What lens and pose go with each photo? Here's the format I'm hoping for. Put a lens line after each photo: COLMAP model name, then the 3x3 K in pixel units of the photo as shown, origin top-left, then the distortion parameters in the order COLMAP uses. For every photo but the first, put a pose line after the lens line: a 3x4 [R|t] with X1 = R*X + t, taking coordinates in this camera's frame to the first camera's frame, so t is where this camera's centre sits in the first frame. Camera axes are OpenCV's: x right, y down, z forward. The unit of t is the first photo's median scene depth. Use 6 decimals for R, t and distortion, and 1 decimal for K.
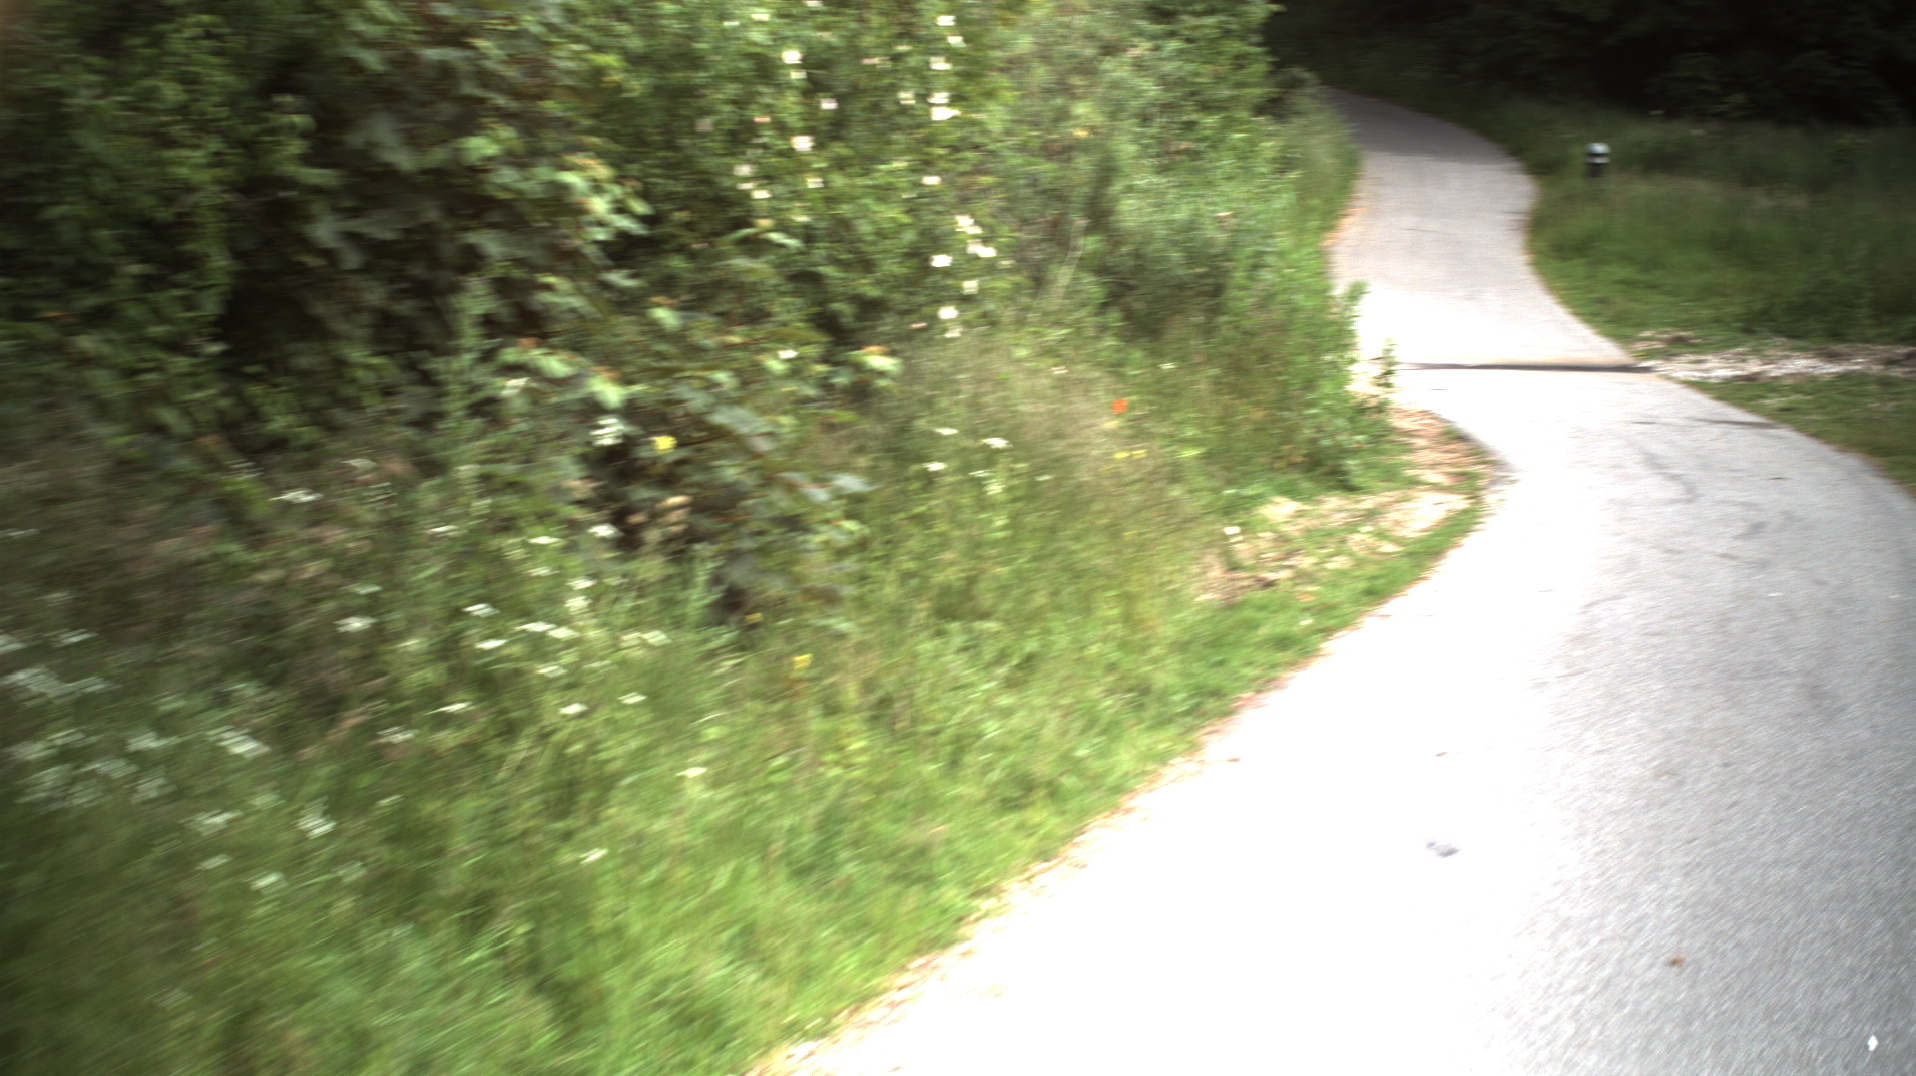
lens RADIAL K [[3287.1, 0, 958.0], [0, 3287.1, 538.0], [0, 0, 1]] dist [-0.262383, 0.045792]
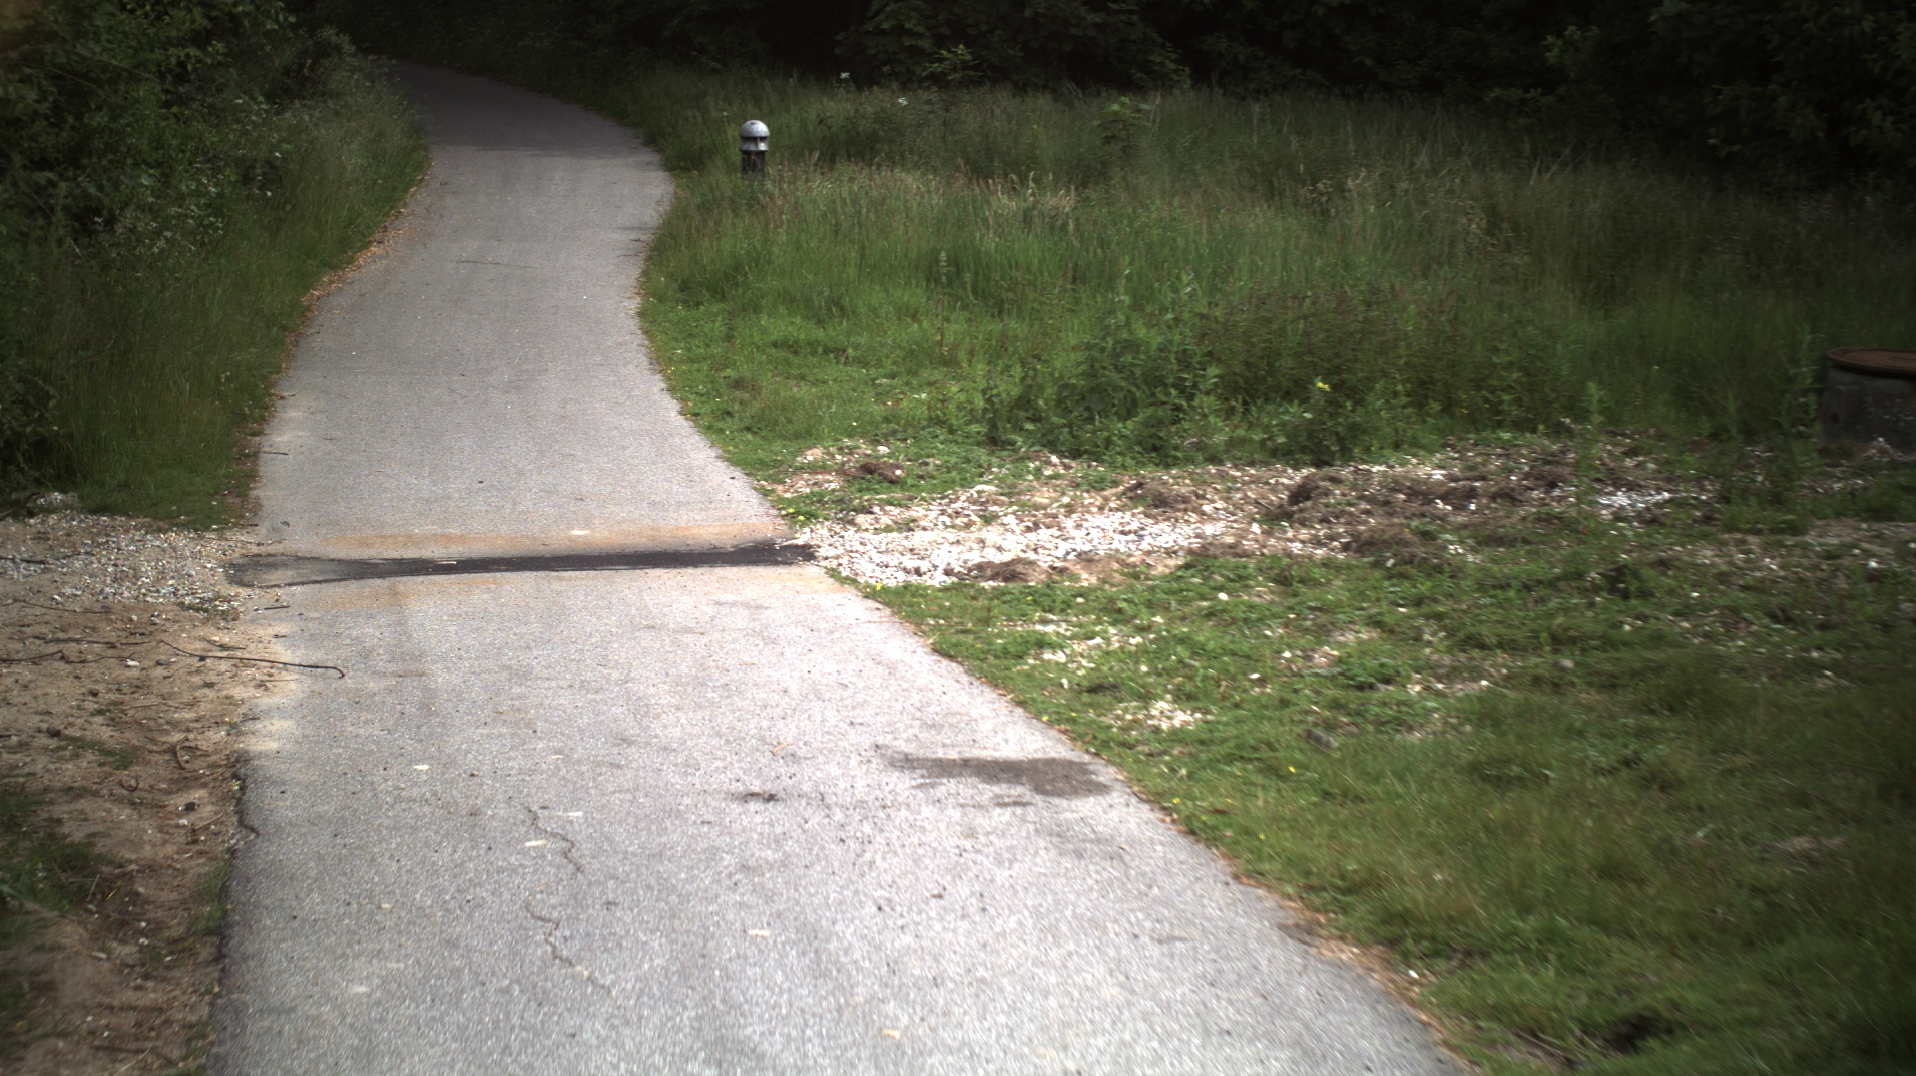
lens RADIAL K [[3287.1, 0, 958.0], [0, 3287.1, 538.0], [0, 0, 1]] dist [-0.262383, 0.045792]
pose [[0.972232, -0.042973, 0.230041, 0.177482], [0.042916, 0.999065, 0.005253, -0.083957], [-0.230052, 0.004765, 0.973167, 0.744673]]
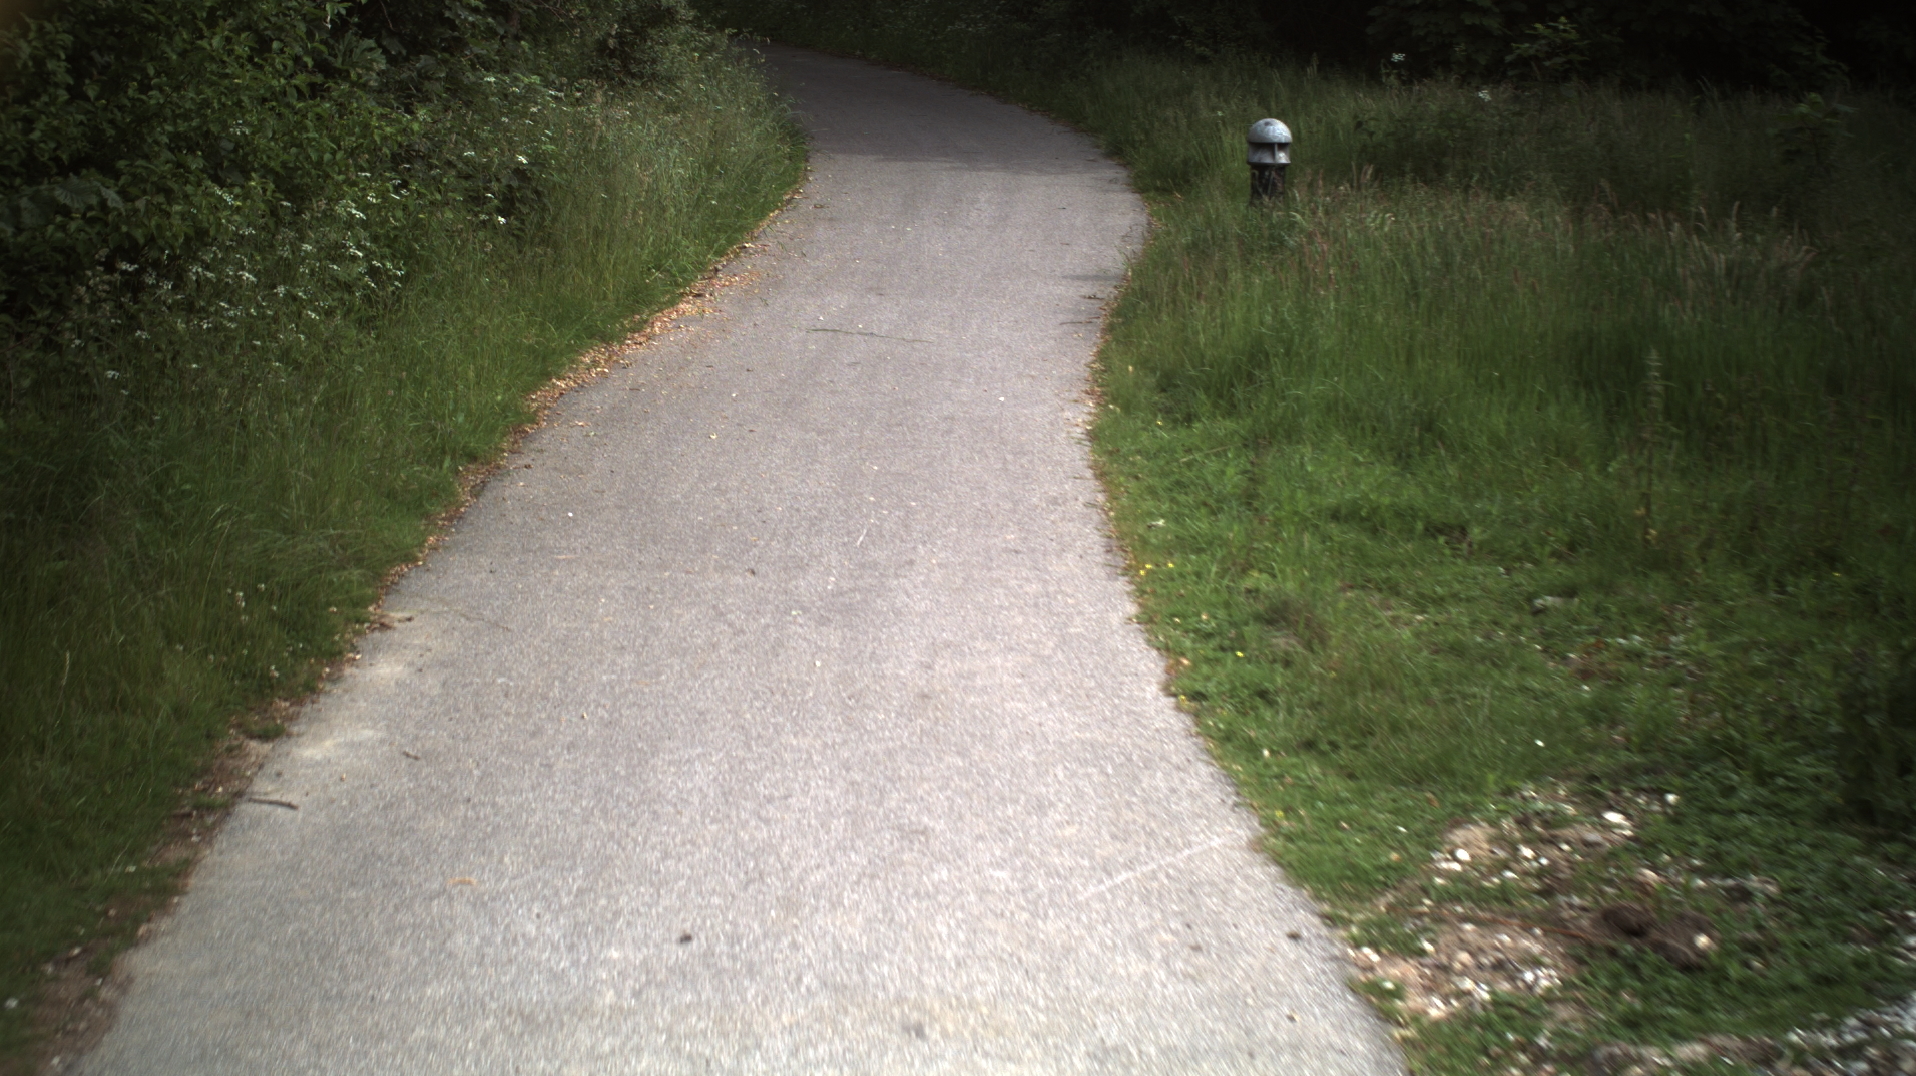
lens RADIAL K [[3287.1, 0, 958.0], [0, 3287.1, 538.0], [0, 0, 1]] dist [-0.262383, 0.045792]
pose [[0.995461, -0.021032, 0.092821, 0.252606], [0.021707, 0.999745, -0.006265, -0.141495], [-0.092666, 0.008252, 0.995663, 1.262315]]
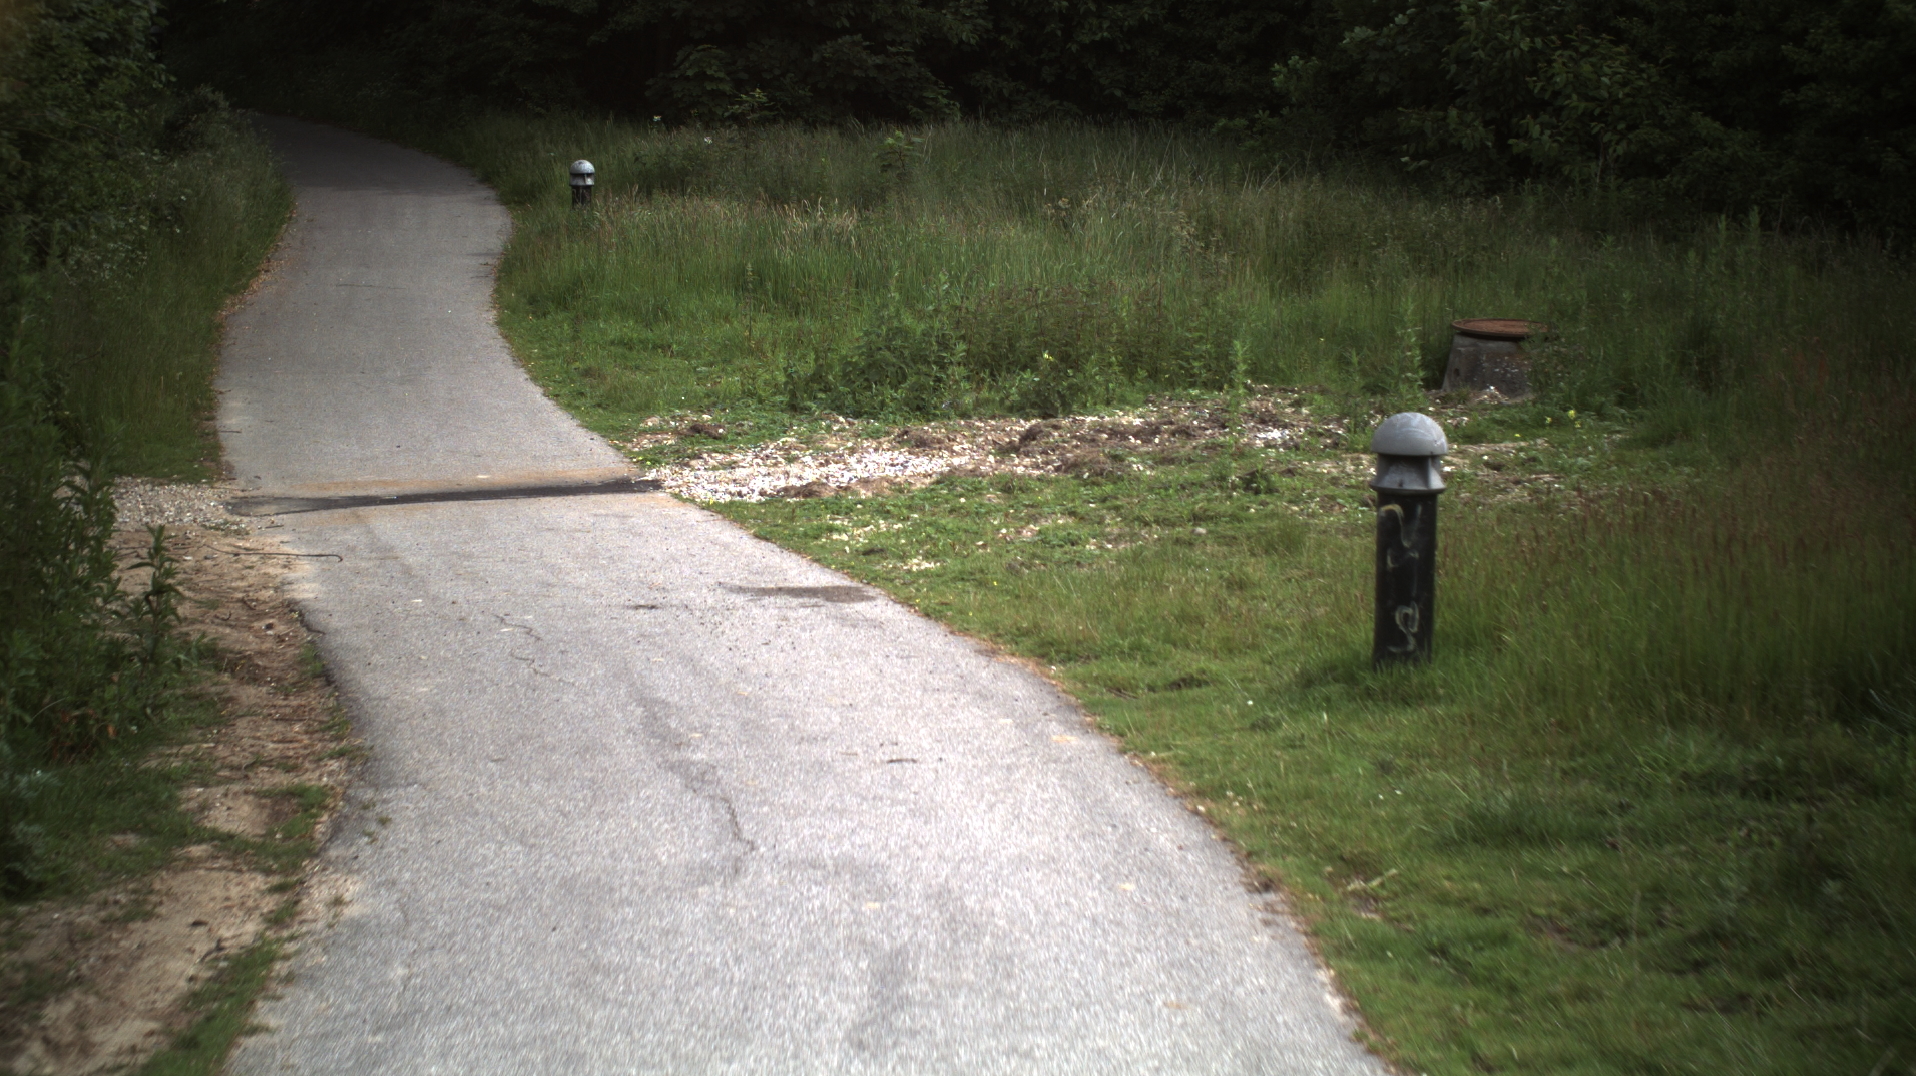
lens RADIAL K [[3287.1, 0, 958.0], [0, 3287.1, 538.0], [0, 0, 1]] dist [-0.262383, 0.045792]
pose [[0.955236, -0.067959, 0.287933, 0.113329], [0.070802, 0.997490, 0.000541, -0.055181], [-0.287247, 0.019869, 0.957650, 0.490968]]
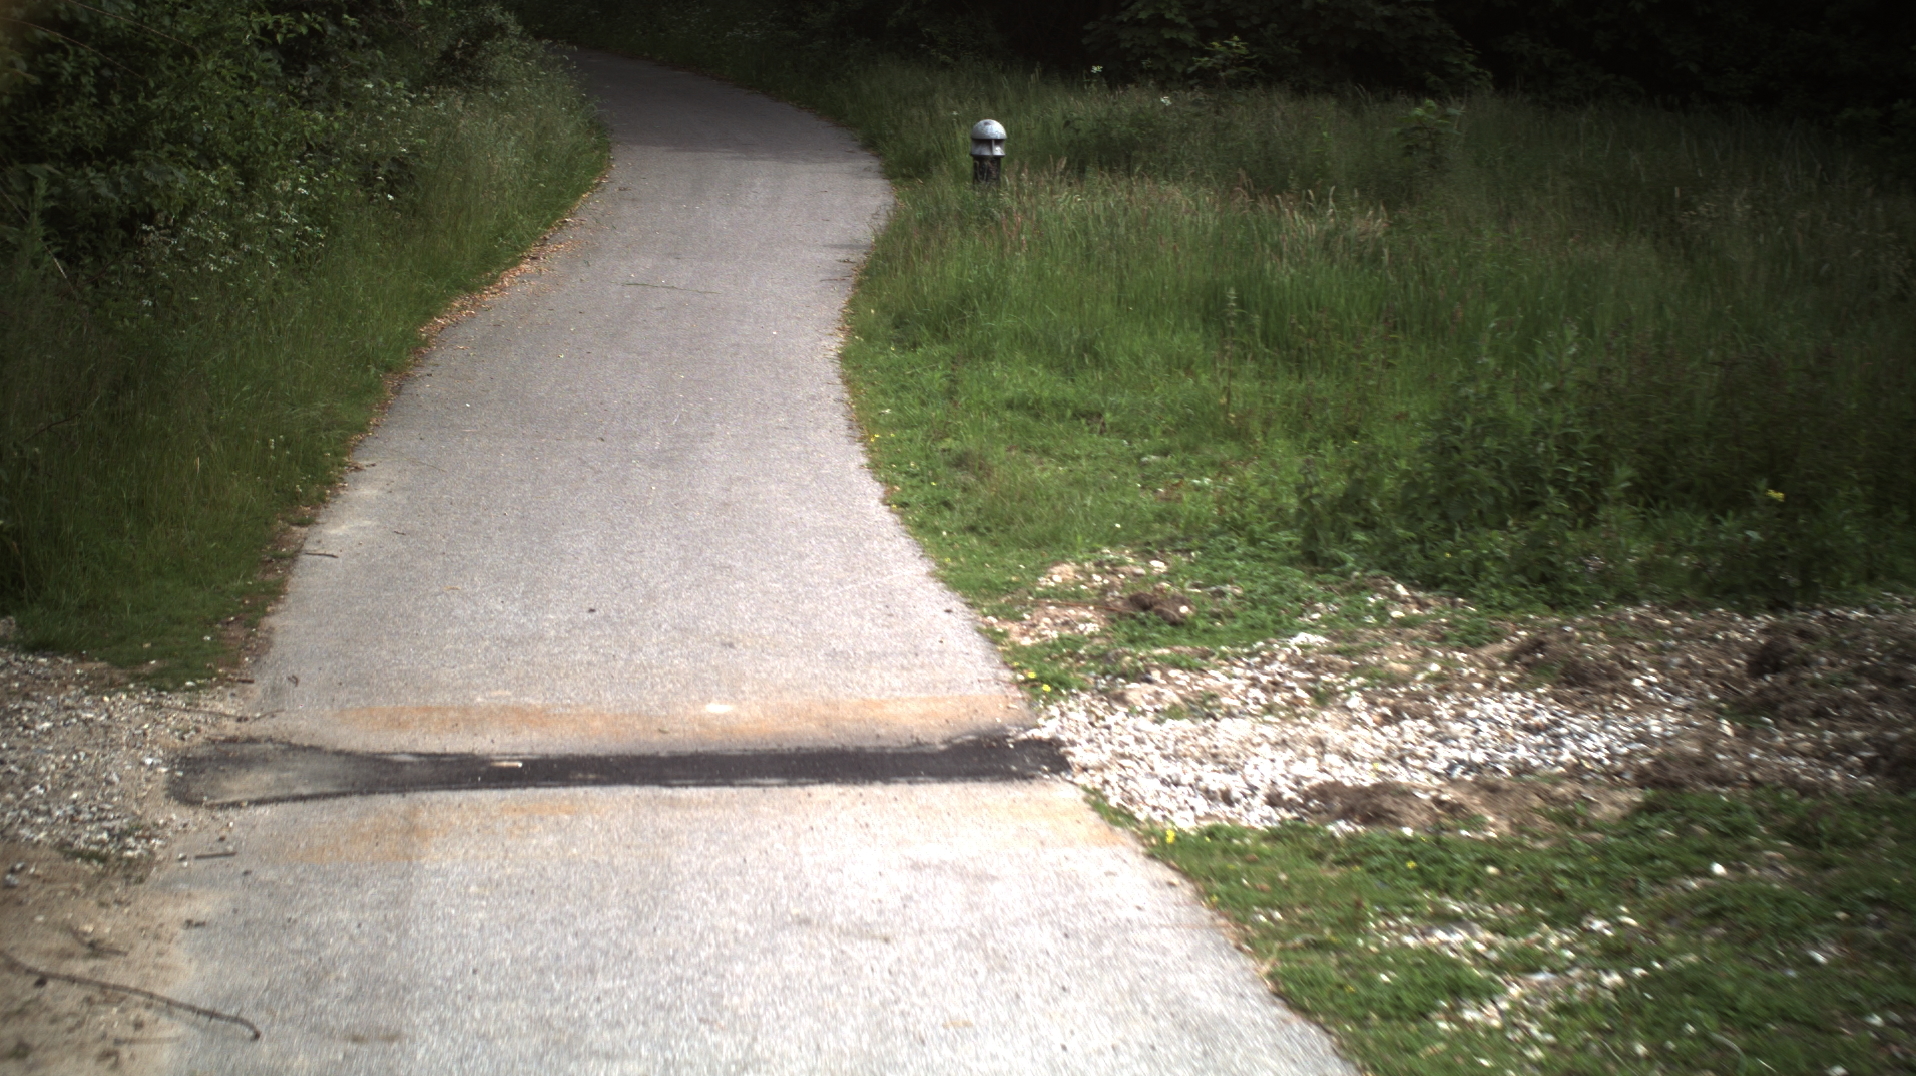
lens RADIAL K [[3287.1, 0, 958.0], [0, 3287.1, 538.0], [0, 0, 1]] dist [-0.262383, 0.045792]
pose [[0.986498, -0.021340, 0.162378, 0.223130], [0.021794, 0.999762, -0.001016, -0.111517], [-0.162317, 0.004541, 0.986728, 1.002280]]
